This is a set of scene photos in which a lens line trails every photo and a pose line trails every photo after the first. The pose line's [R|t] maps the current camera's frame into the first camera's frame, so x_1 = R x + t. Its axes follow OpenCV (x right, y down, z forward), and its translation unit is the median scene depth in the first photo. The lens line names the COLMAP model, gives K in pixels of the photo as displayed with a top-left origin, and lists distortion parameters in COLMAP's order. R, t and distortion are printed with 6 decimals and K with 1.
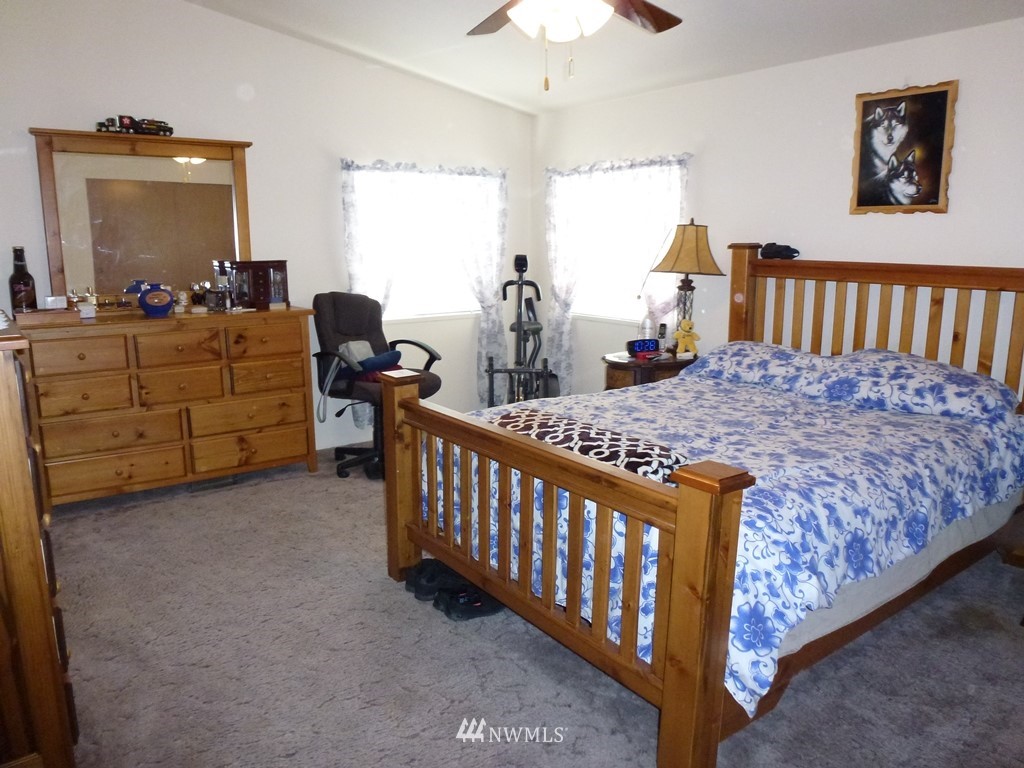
lens RADIAL K [[727.8, 0, 491.0], [0, 727.8, 376.6], [0, 0, 1]] dist [-0.011535, -0.002856]
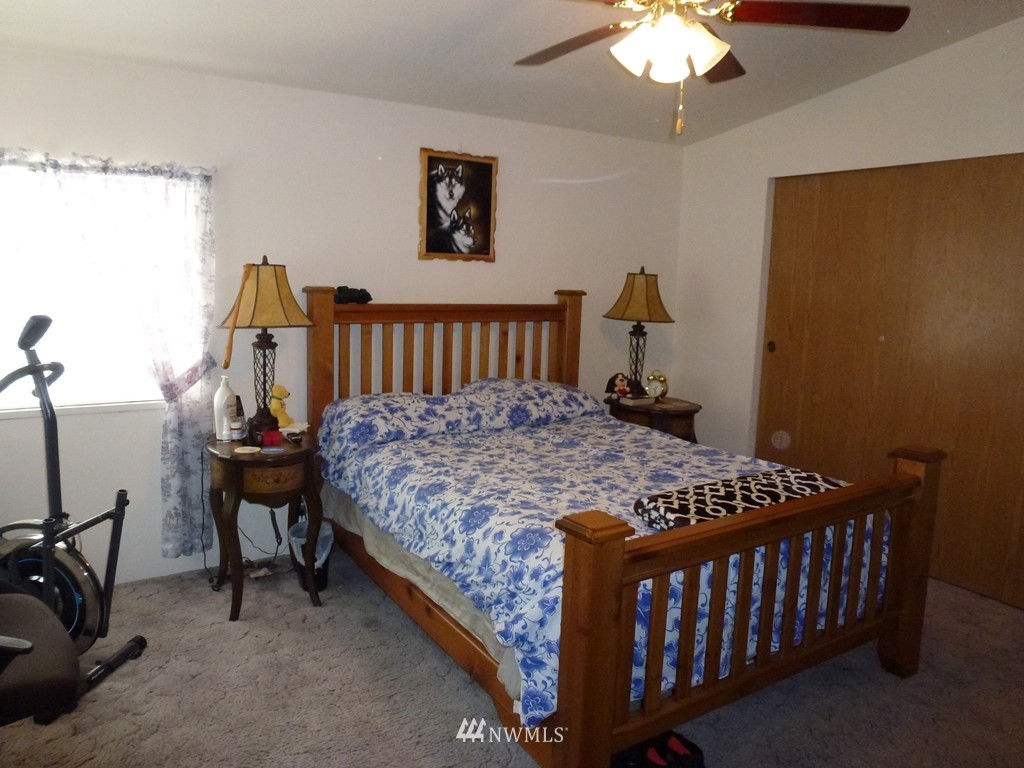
lens RADIAL K [[727.8, 0, 491.0], [0, 727.8, 376.6], [0, 0, 1]] dist [-0.011535, -0.002856]
pose [[0.087925, -0.131341, 0.987430, -0.597702], [0.175819, 0.977753, 0.114398, -0.170152], [-0.980488, 0.163551, 0.109062, 0.862063]]
